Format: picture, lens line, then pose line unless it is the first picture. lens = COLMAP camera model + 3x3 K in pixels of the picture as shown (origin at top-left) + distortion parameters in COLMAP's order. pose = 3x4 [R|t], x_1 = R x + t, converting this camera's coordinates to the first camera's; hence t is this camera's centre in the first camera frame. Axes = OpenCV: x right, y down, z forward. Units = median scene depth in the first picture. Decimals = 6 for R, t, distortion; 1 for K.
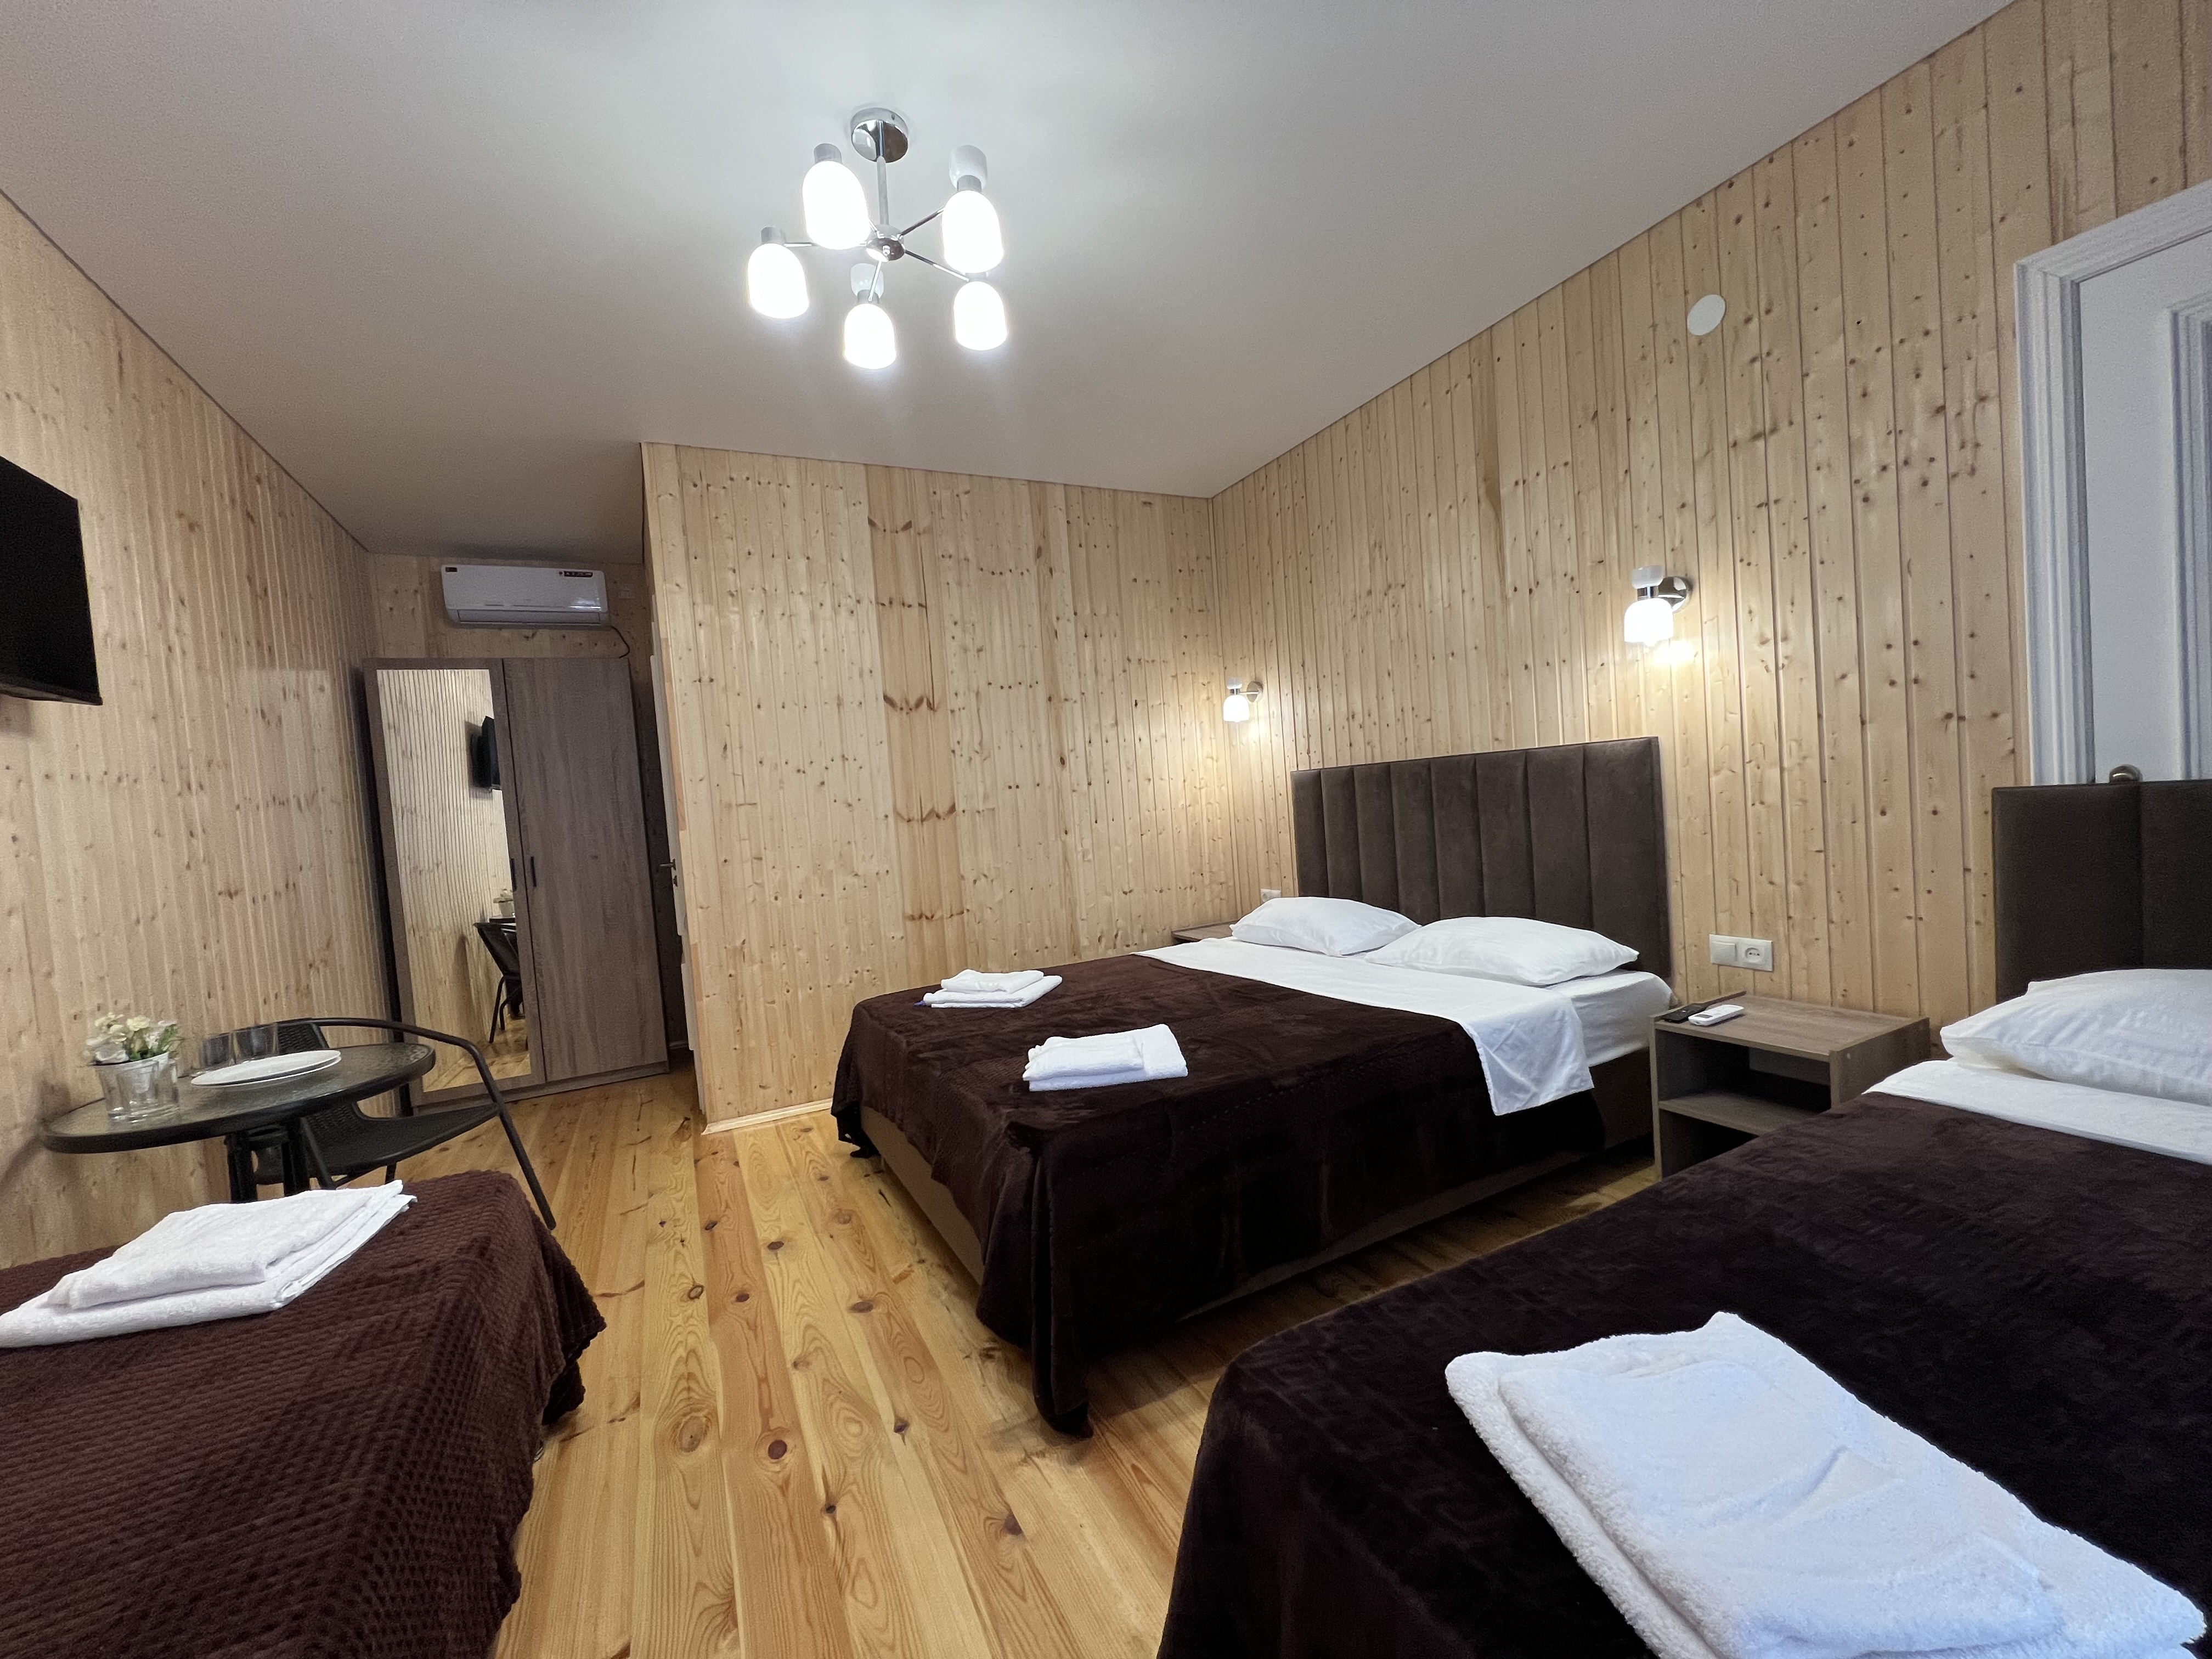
lens RADIAL K [[885.8, 0, 1104.4], [0, 885.8, 838.1], [0, 0, 1]] dist [-0.003260, 0.000761]
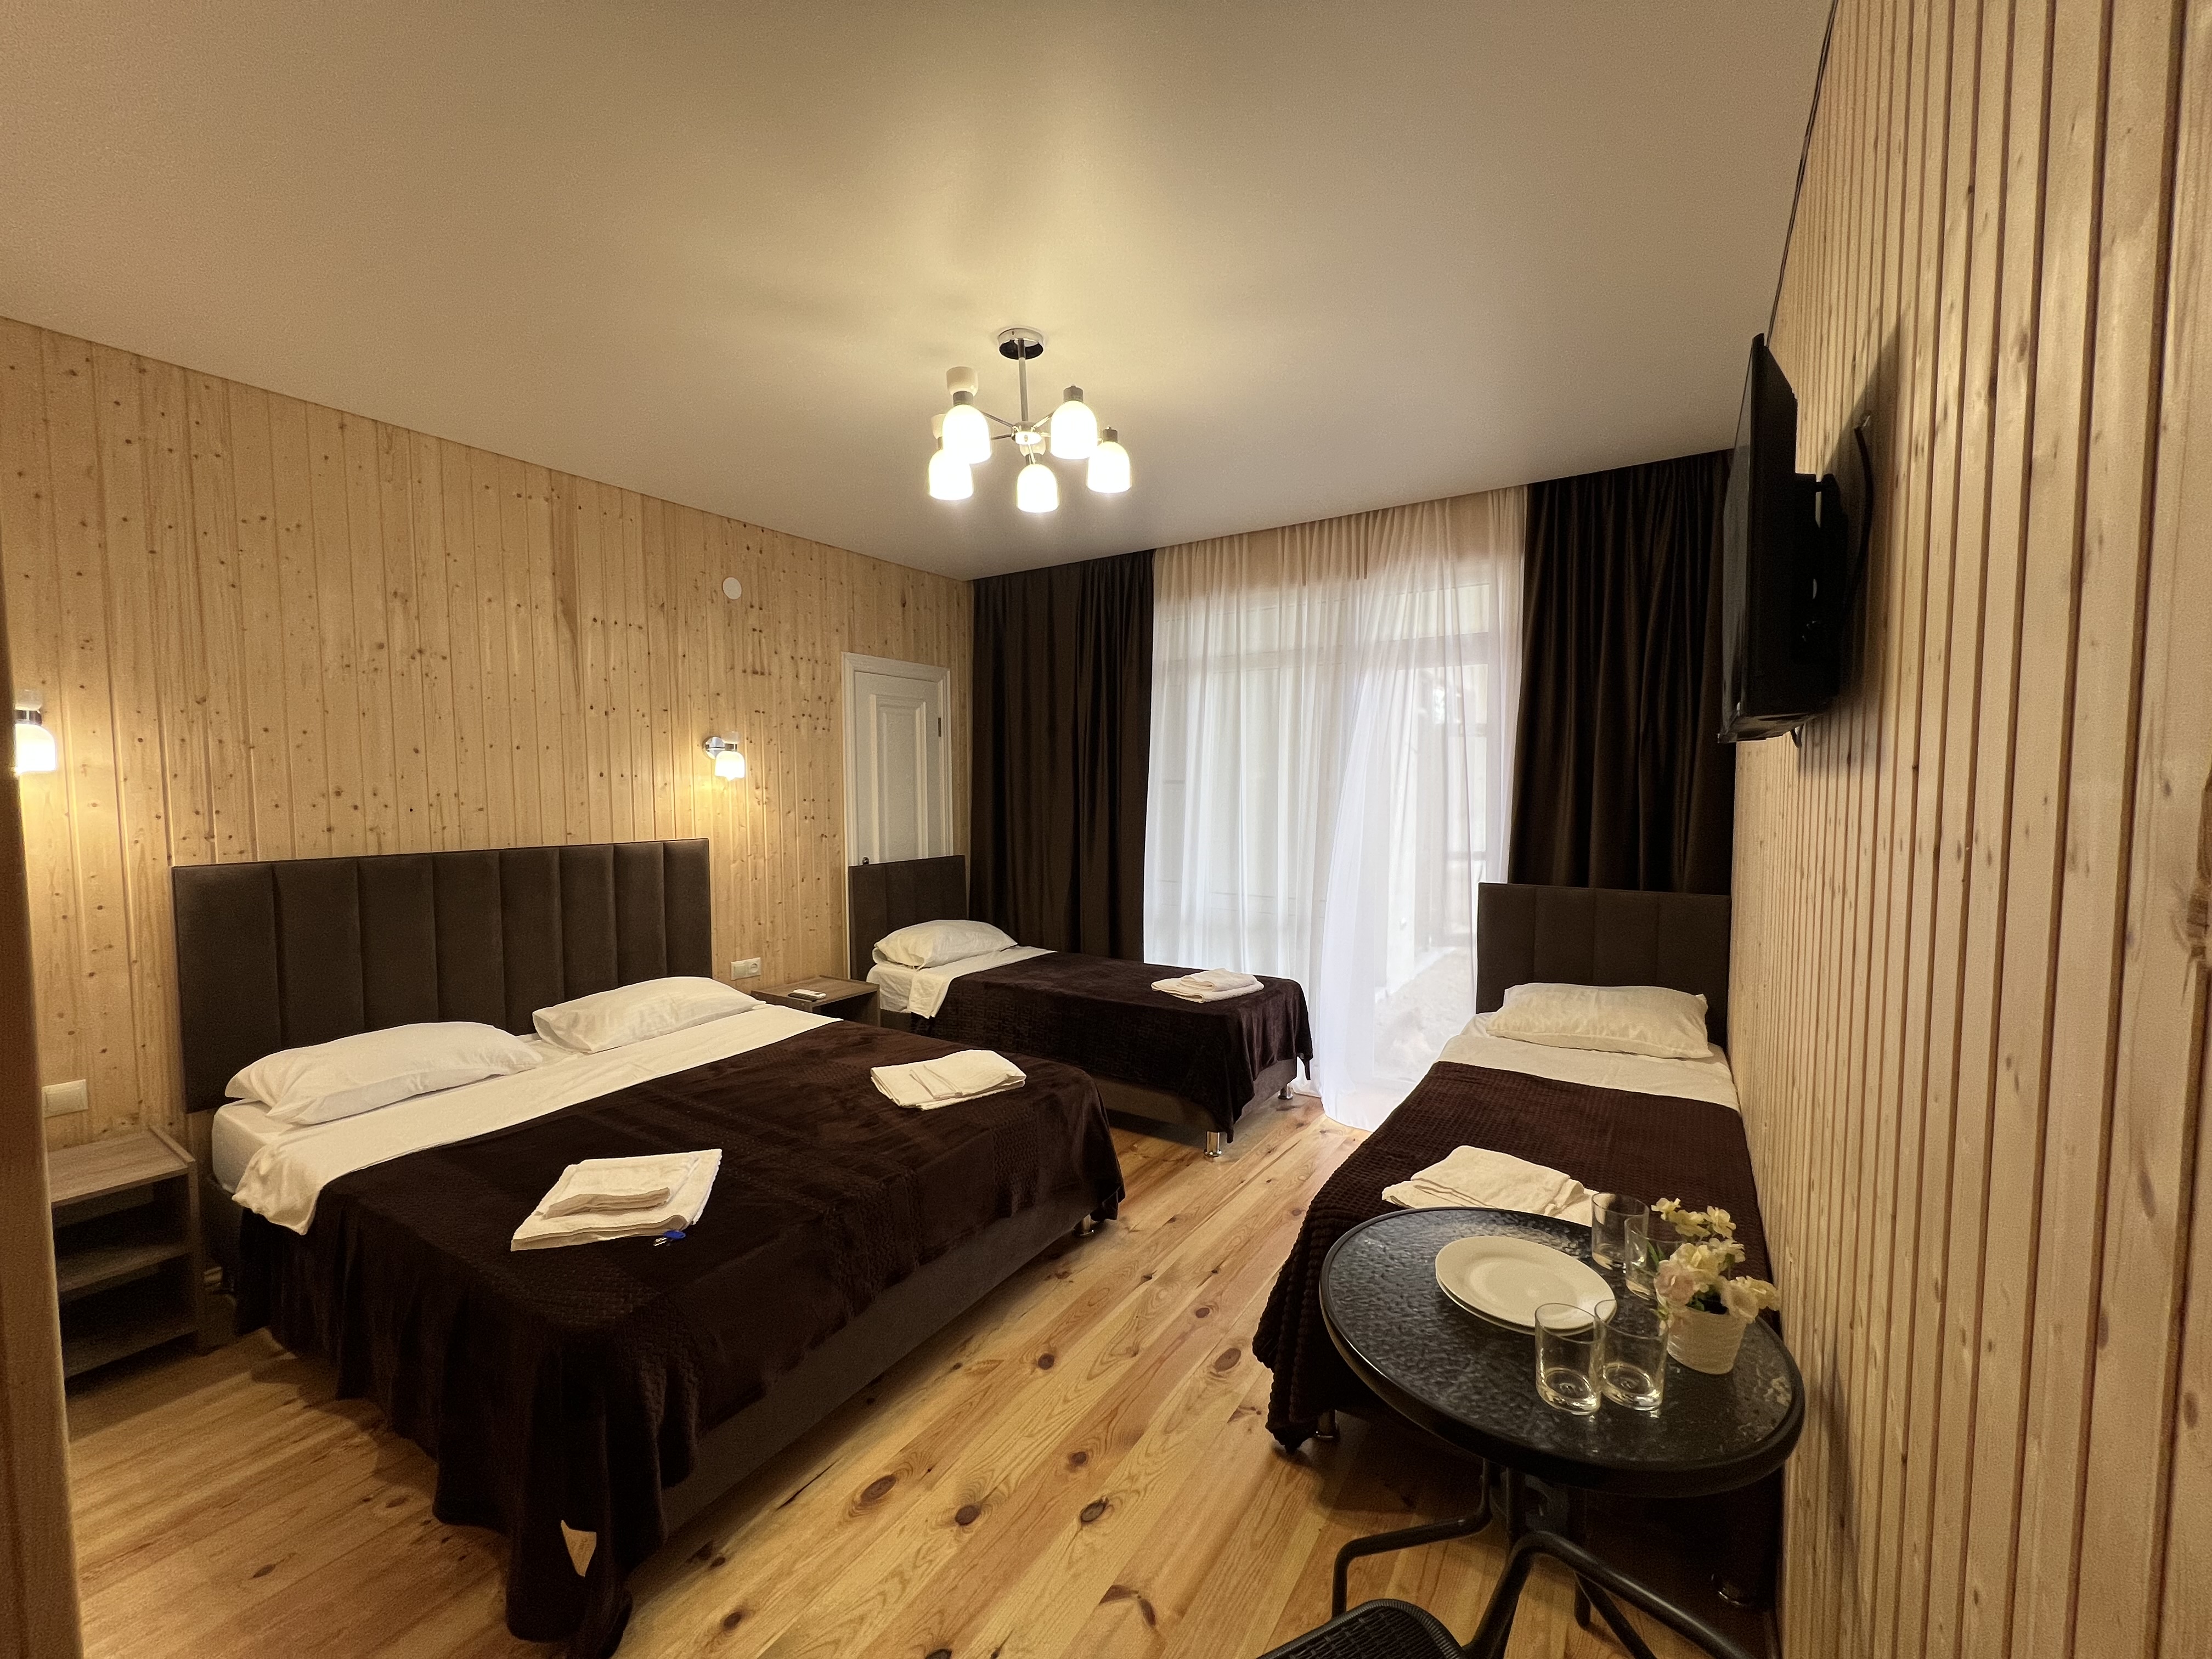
lens RADIAL K [[885.8, 0, 1104.6], [0, 885.8, 832.5], [0, 0, 1]] dist [-0.003260, 0.000761]
pose [[-0.505373, 0.030028, 0.862379, -1.092791], [0.076610, 0.997009, 0.010179, -0.093892], [-0.859494, 0.071211, -0.506162, 1.262010]]
